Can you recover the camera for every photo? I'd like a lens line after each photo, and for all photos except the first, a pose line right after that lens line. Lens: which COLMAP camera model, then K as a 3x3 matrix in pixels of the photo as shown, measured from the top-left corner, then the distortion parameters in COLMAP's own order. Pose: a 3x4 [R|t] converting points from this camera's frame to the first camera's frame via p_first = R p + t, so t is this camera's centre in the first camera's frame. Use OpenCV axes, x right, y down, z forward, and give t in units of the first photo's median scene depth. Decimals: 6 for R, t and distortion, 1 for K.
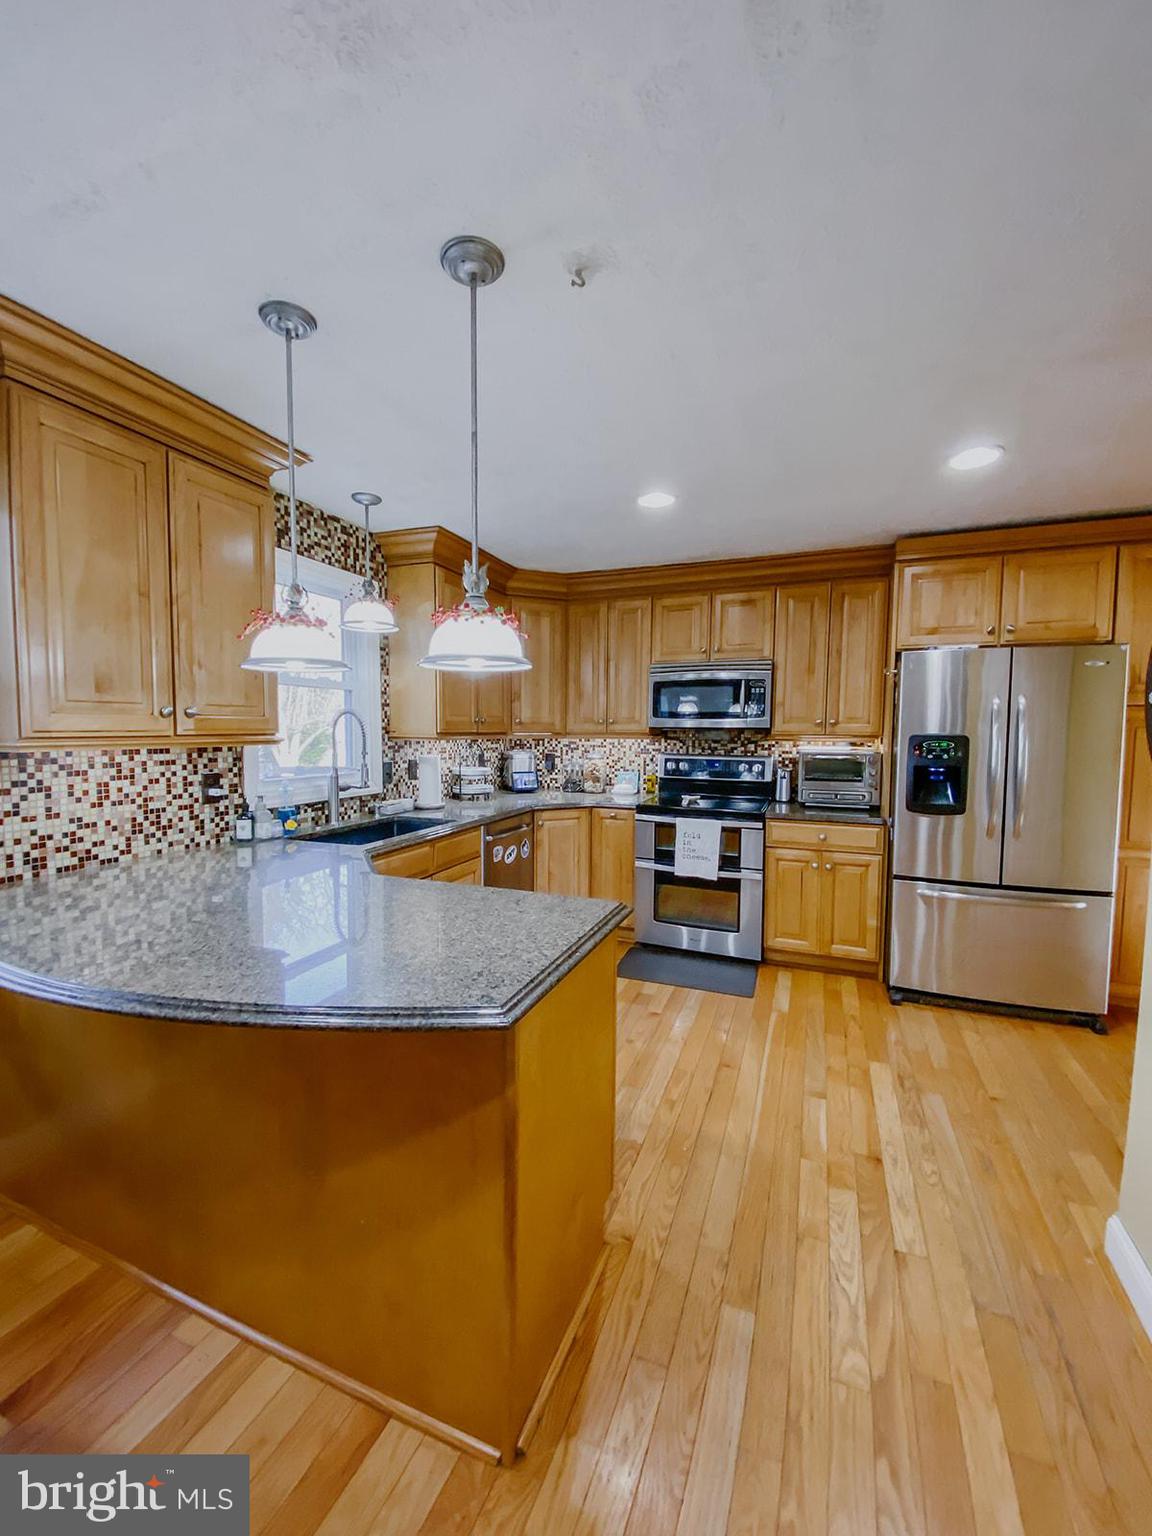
lens RADIAL K [[616.9, 0, 572.1], [0, 616.9, 772.6], [0, 0, 1]] dist [0.028303, -0.027601]
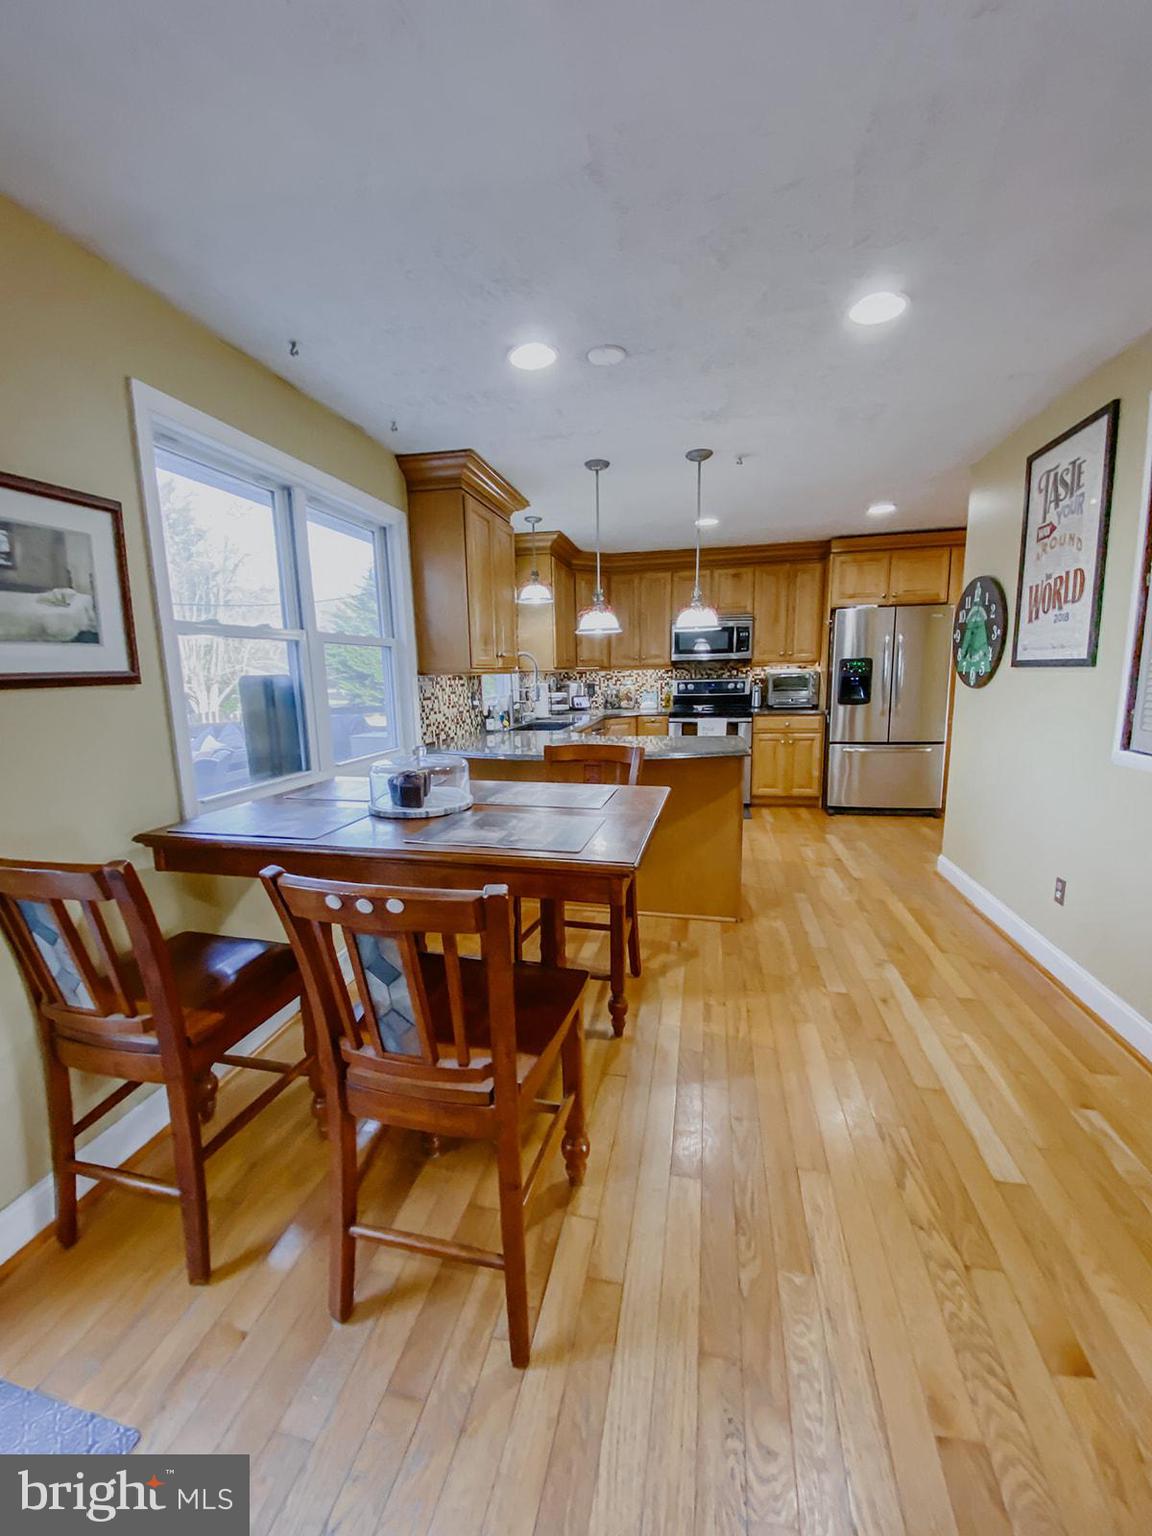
lens RADIAL K [[616.9, 0, 572.1], [0, 616.9, 772.6], [0, 0, 1]] dist [0.028303, -0.027601]
pose [[0.986221, -0.057117, 0.155258, -0.465687], [0.043105, 0.994810, 0.092167, 0.061468], [-0.159716, -0.084205, 0.983565, -0.587067]]
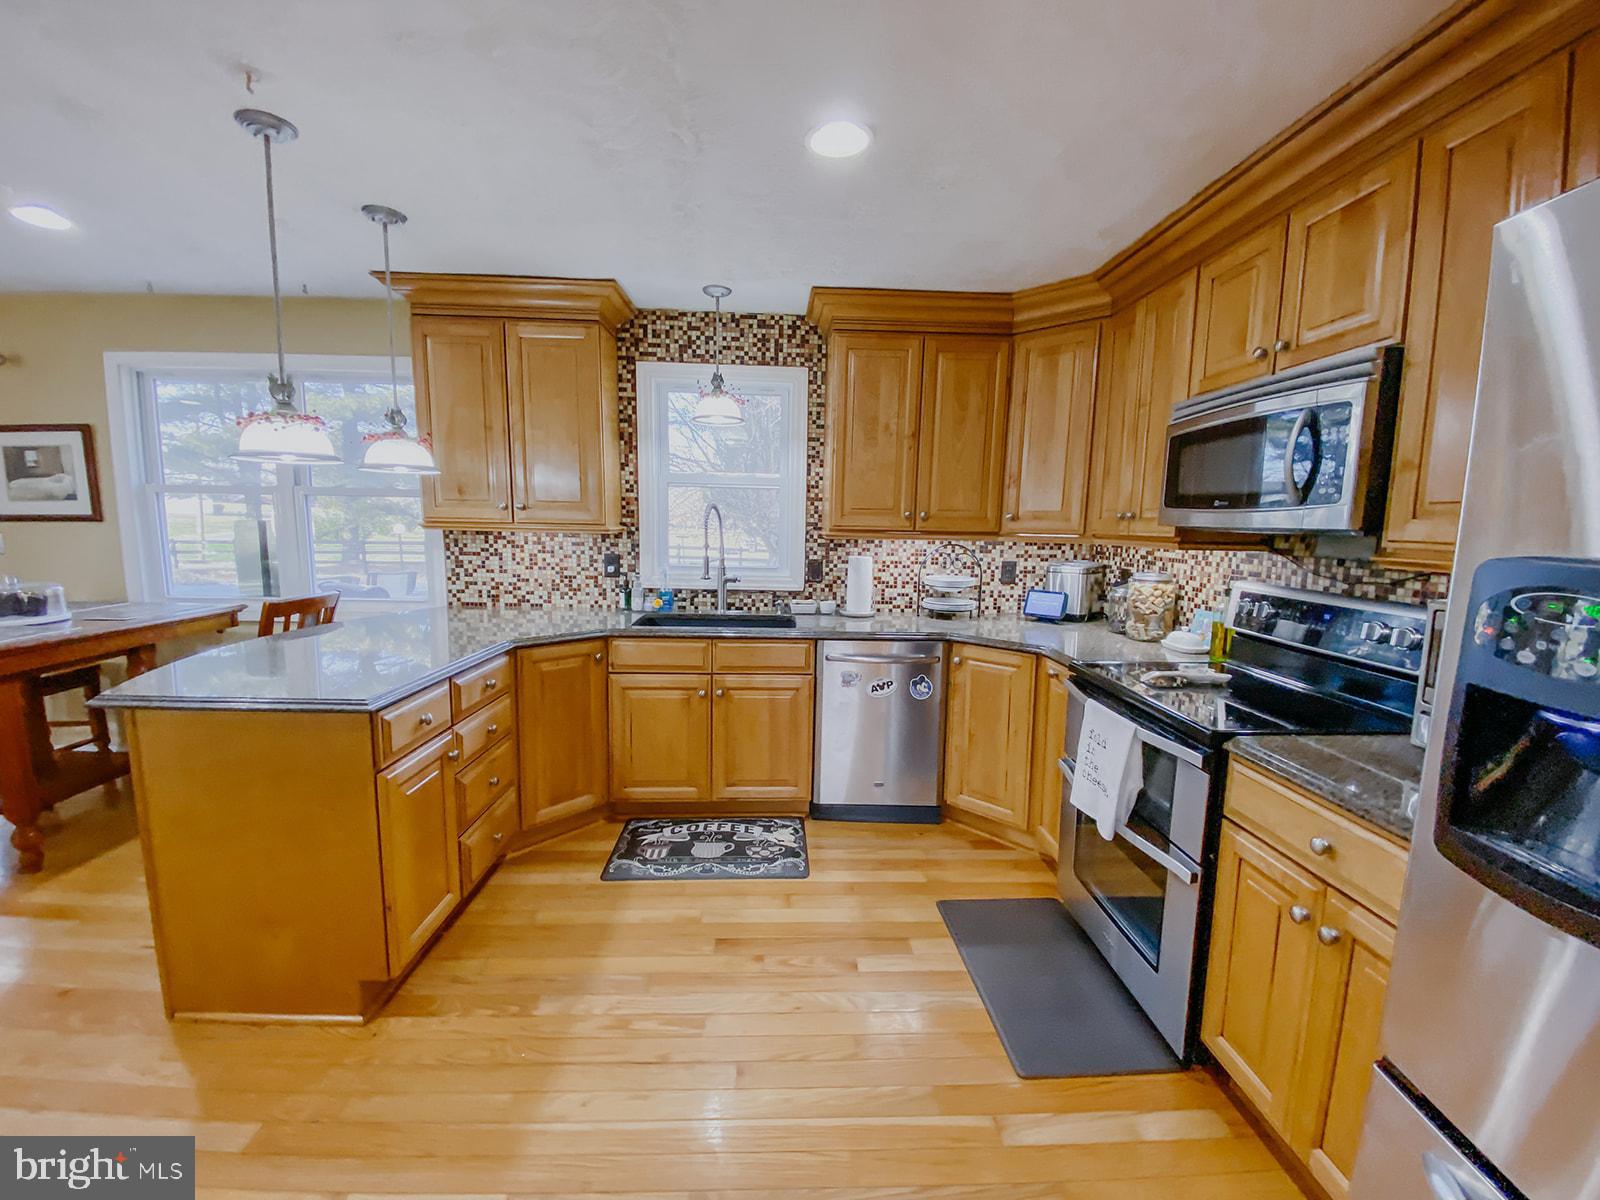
lens RADIAL K [[644.9, 0, 800.7], [0, 644.9, 609.9], [0, 0, 1]] dist [0.038773, -0.028325]
pose [[0.402082, 0.126850, -0.906774, 0.664846], [-0.083906, 0.991294, 0.101468, -0.043808], [0.911751, 0.035285, 0.409226, 0.638890]]
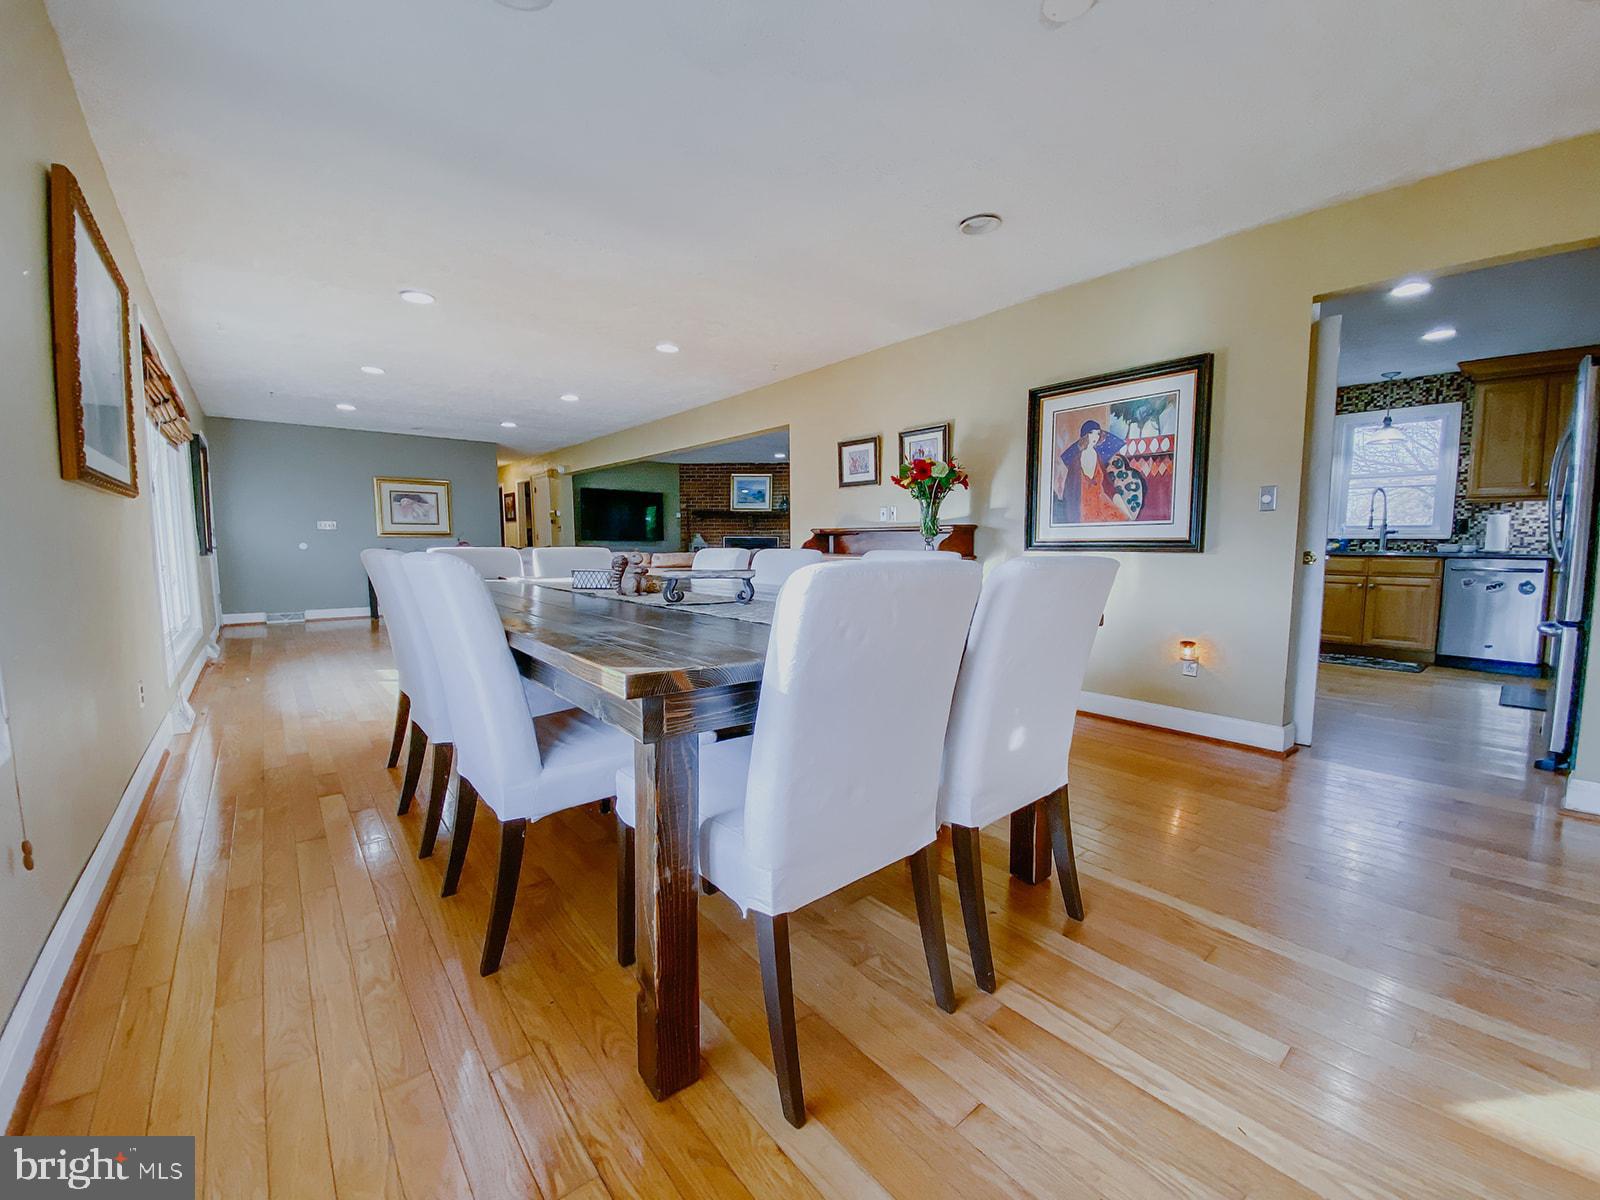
lens RADIAL K [[644.9, 0, 800.7], [0, 644.9, 609.9], [0, 0, 1]] dist [0.038773, -0.028325]
pose [[-0.477092, 0.076642, -0.875505, 2.064637], [-0.071046, 0.989566, 0.125343, 0.129660], [0.875977, 0.122001, -0.466669, 0.398306]]
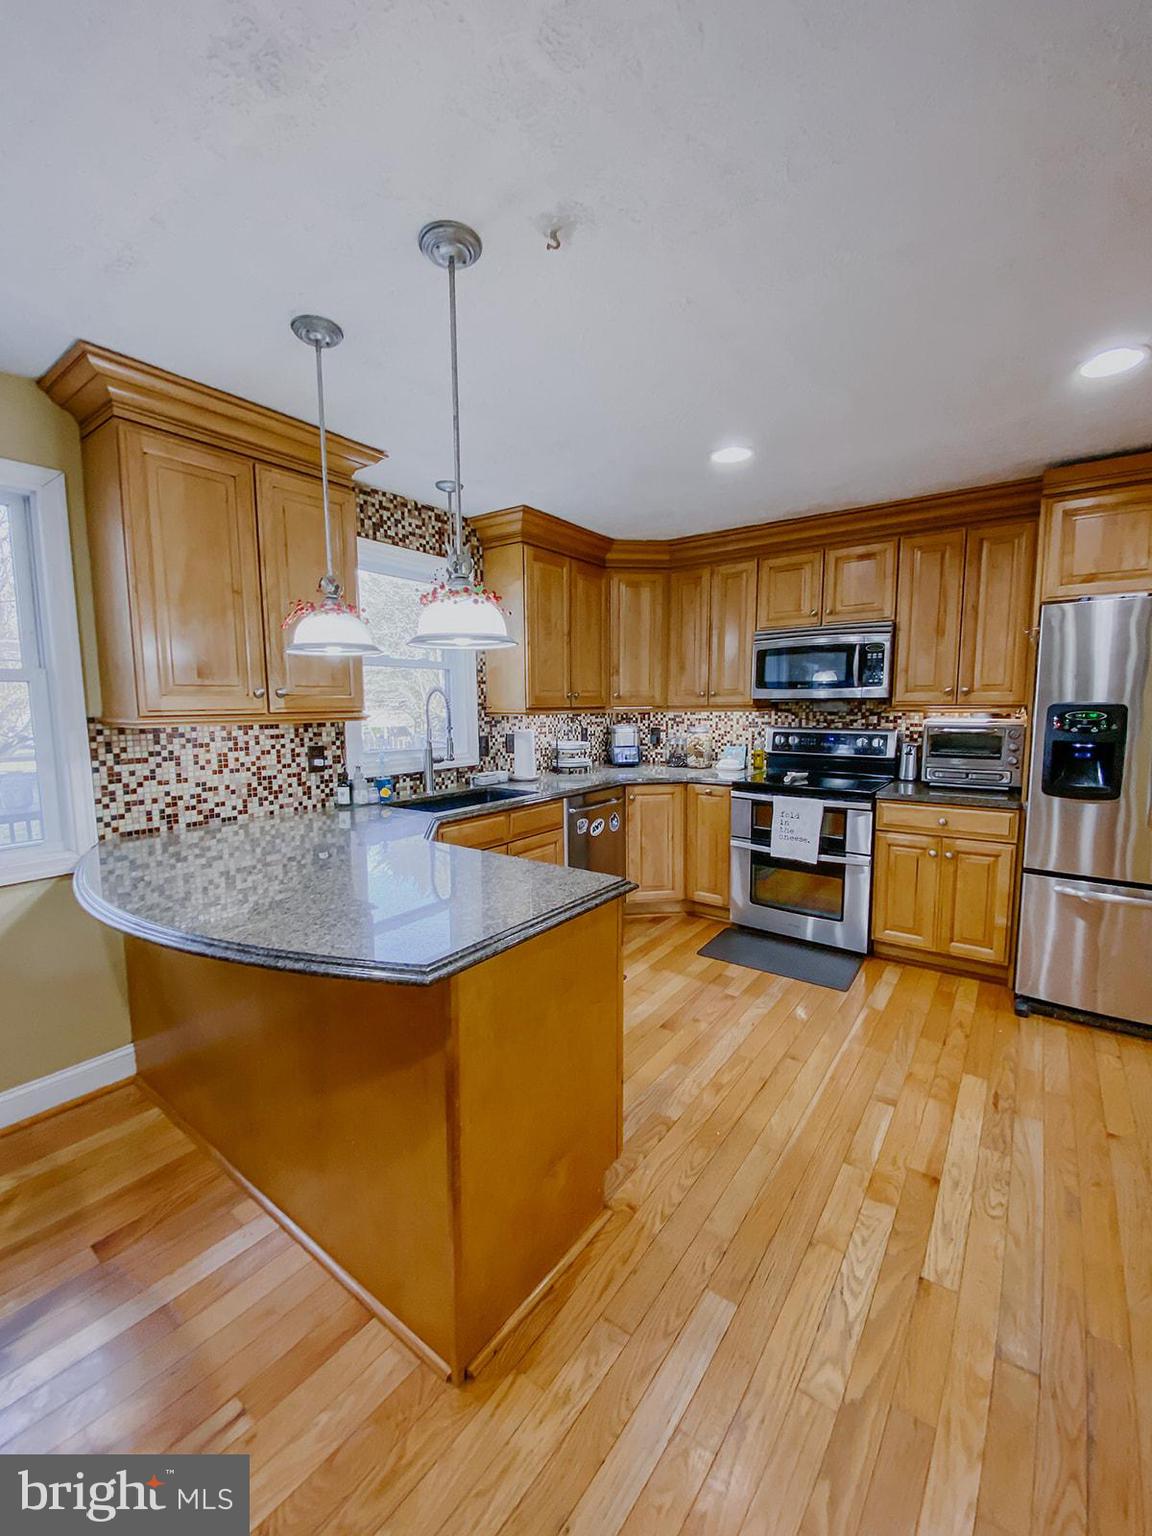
lens RADIAL K [[616.9, 0, 572.1], [0, 616.9, 772.6], [0, 0, 1]] dist [0.028303, -0.027601]
pose [[0.966186, 0.015737, -0.257367, 0.134342], [-0.004789, 0.999059, 0.043110, -0.001013], [0.257803, -0.040420, 0.965352, 0.014247]]
